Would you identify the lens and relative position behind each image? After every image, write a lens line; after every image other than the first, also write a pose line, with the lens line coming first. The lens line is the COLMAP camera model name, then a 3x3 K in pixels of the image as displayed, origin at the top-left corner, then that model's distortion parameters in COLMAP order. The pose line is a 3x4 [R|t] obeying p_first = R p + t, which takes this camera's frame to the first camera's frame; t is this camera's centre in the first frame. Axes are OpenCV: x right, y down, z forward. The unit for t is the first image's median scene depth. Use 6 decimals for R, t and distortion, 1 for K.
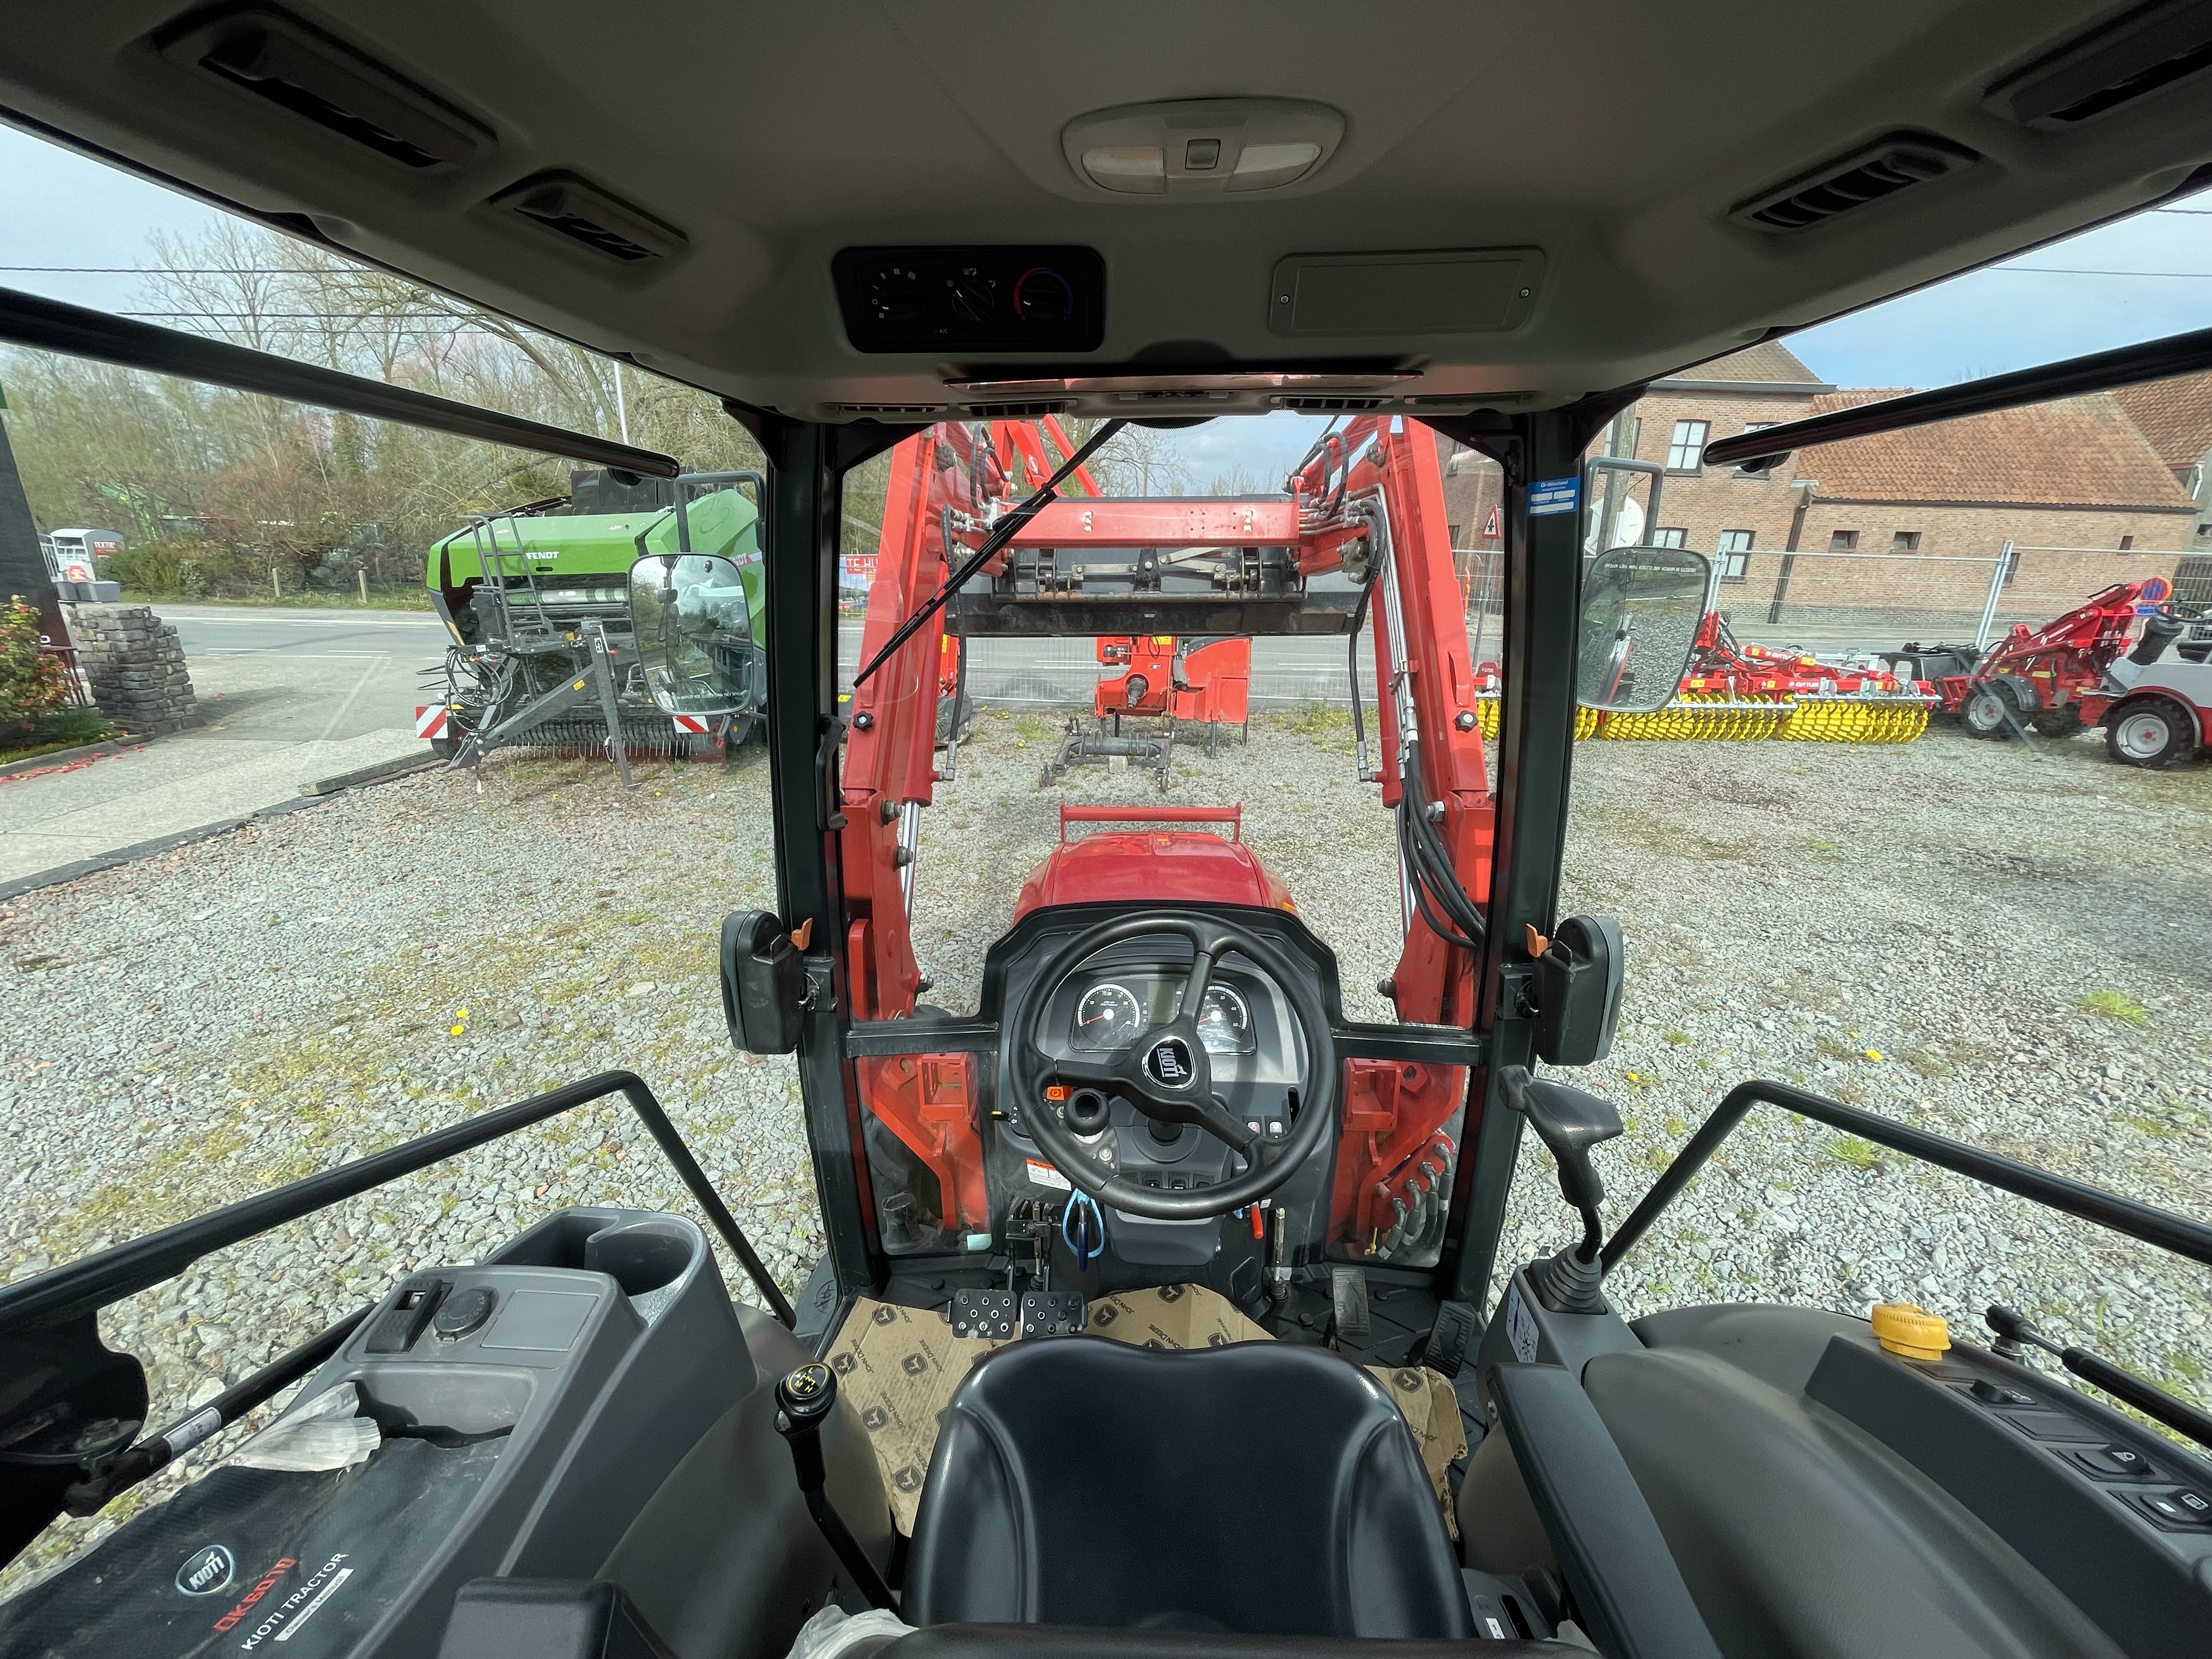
lens RADIAL K [[887.0, 0, 1099.7], [0, 887.0, 829.7], [0, 0, 1]] dist [-0.002108, -0.000396]
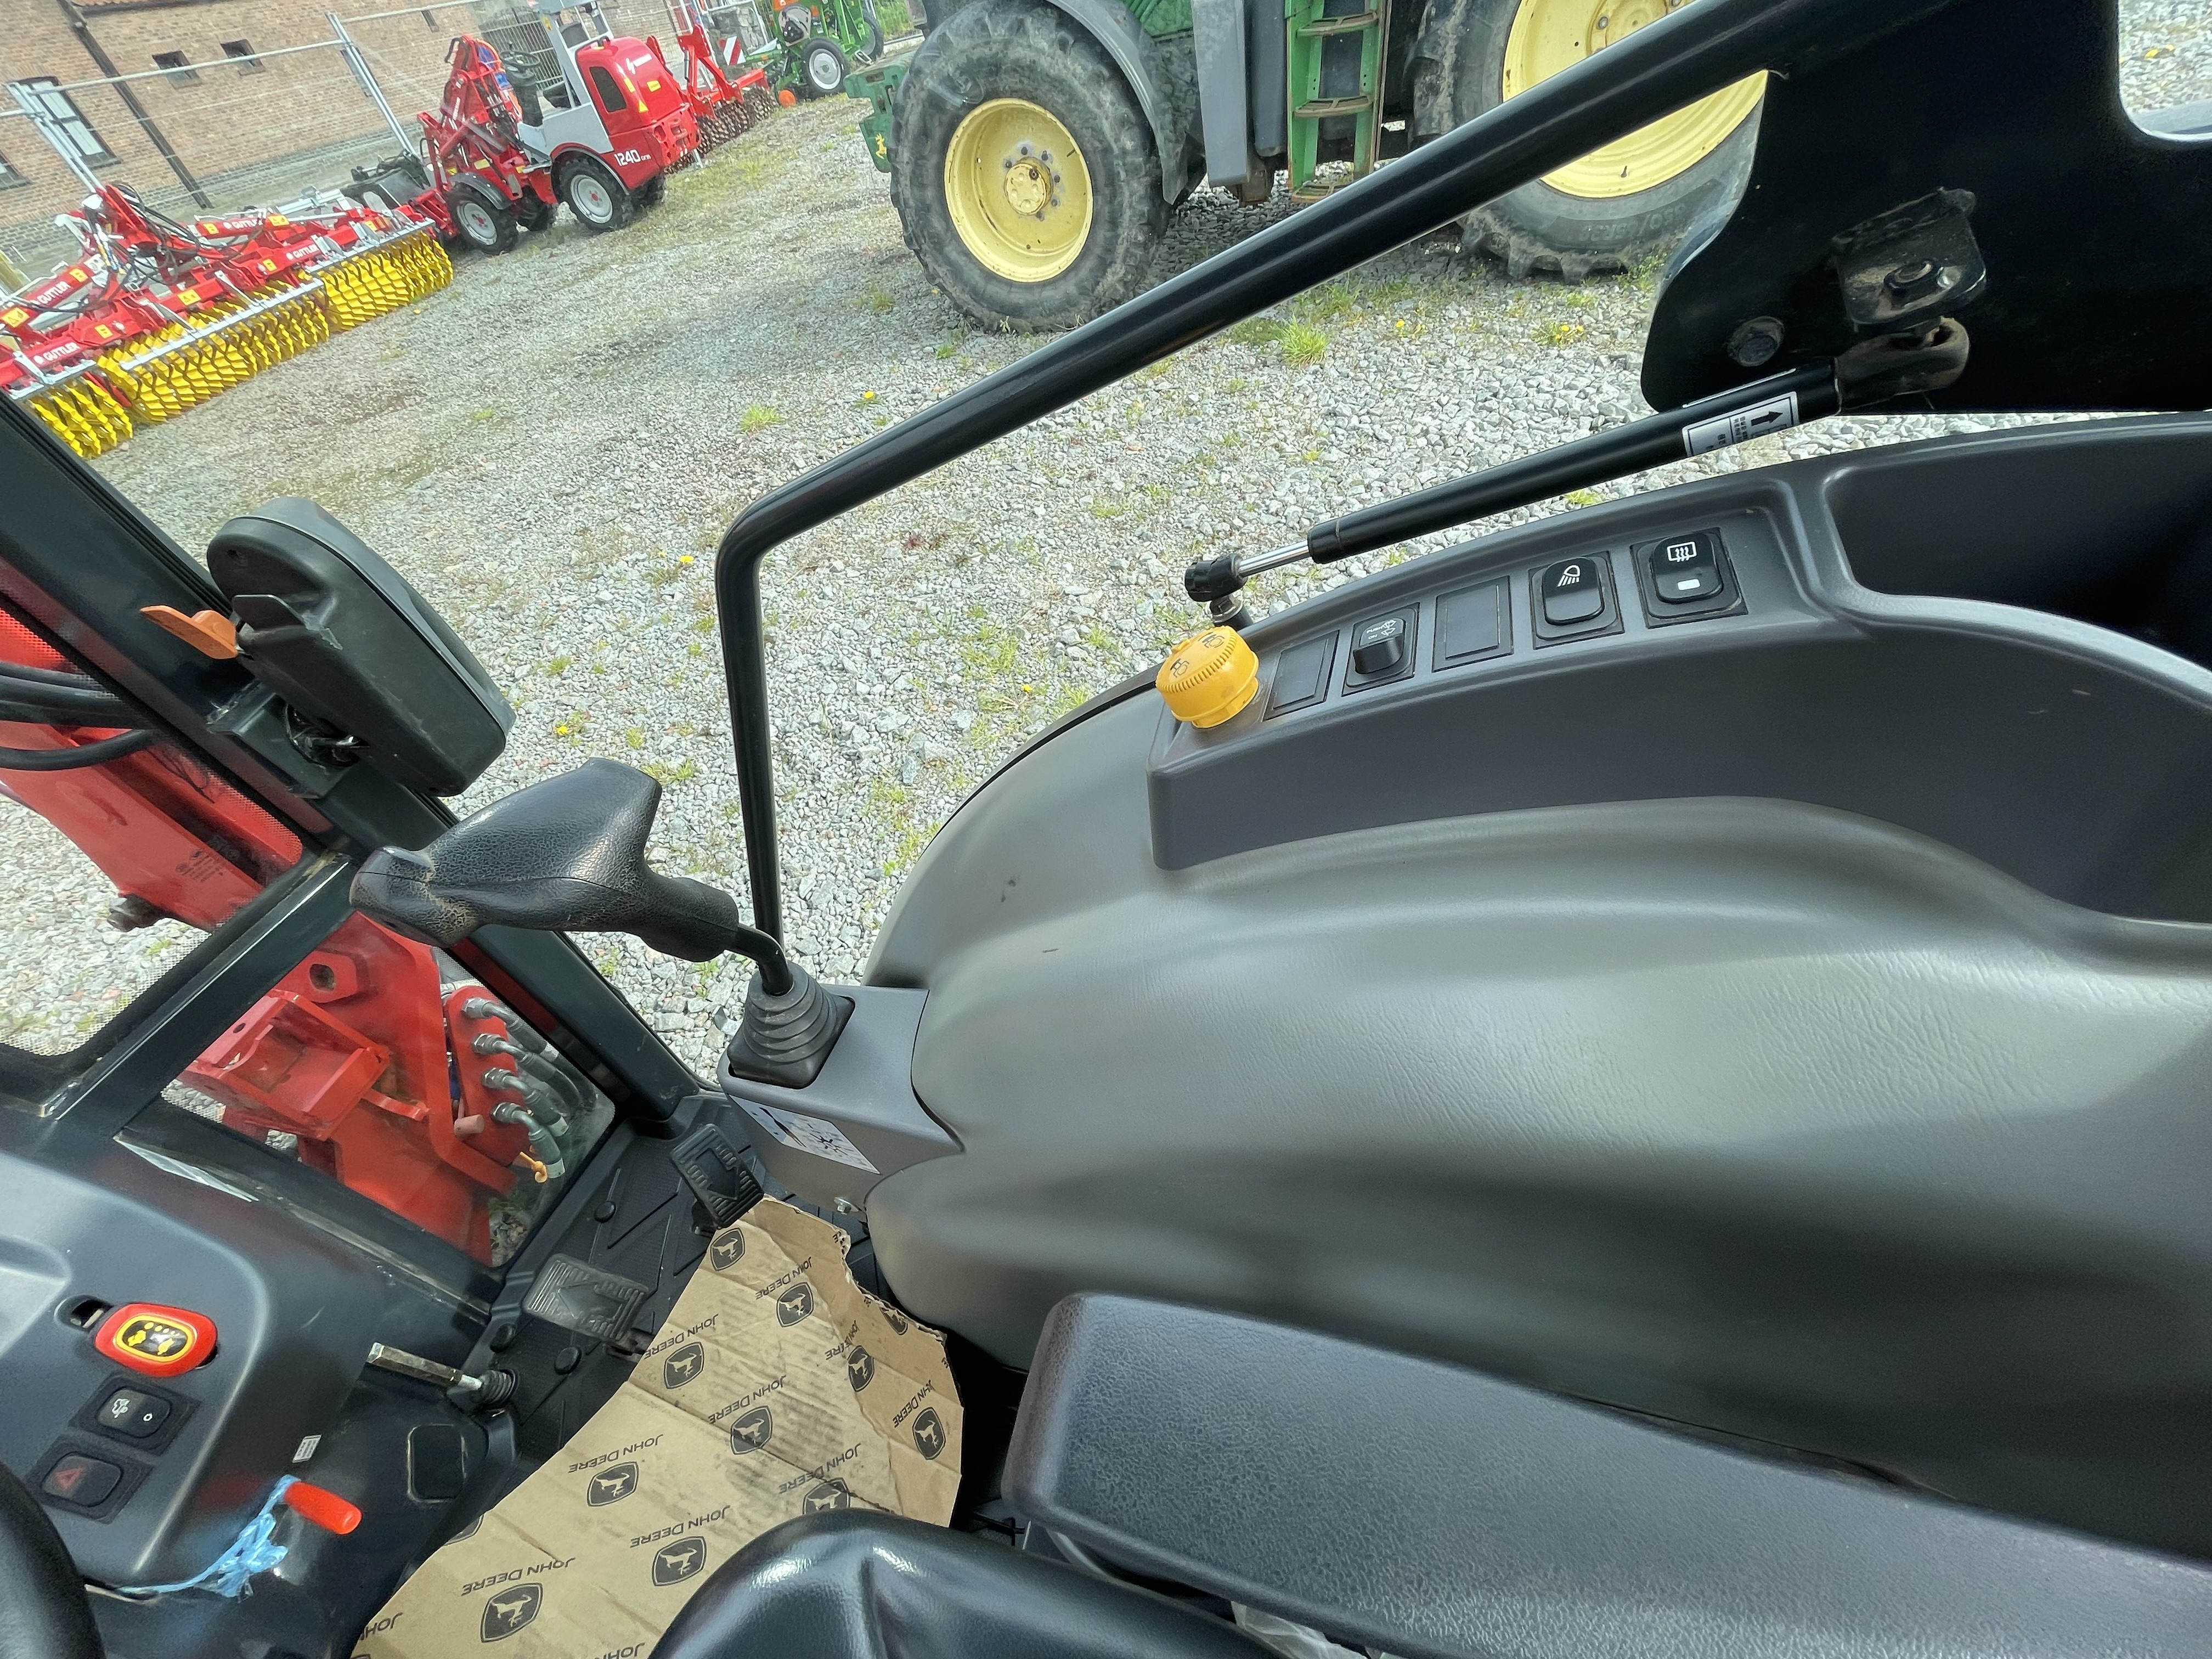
lens RADIAL K [[887.0, 0, 1099.7], [0, 887.0, 829.7], [0, 0, 1]] dist [-0.002108, -0.000396]
pose [[0.212895, -0.736182, 0.642427, 0.172455], [0.440556, 0.659196, 0.609402, 0.093041], [-0.872116, 0.153286, 0.464669, 0.311200]]
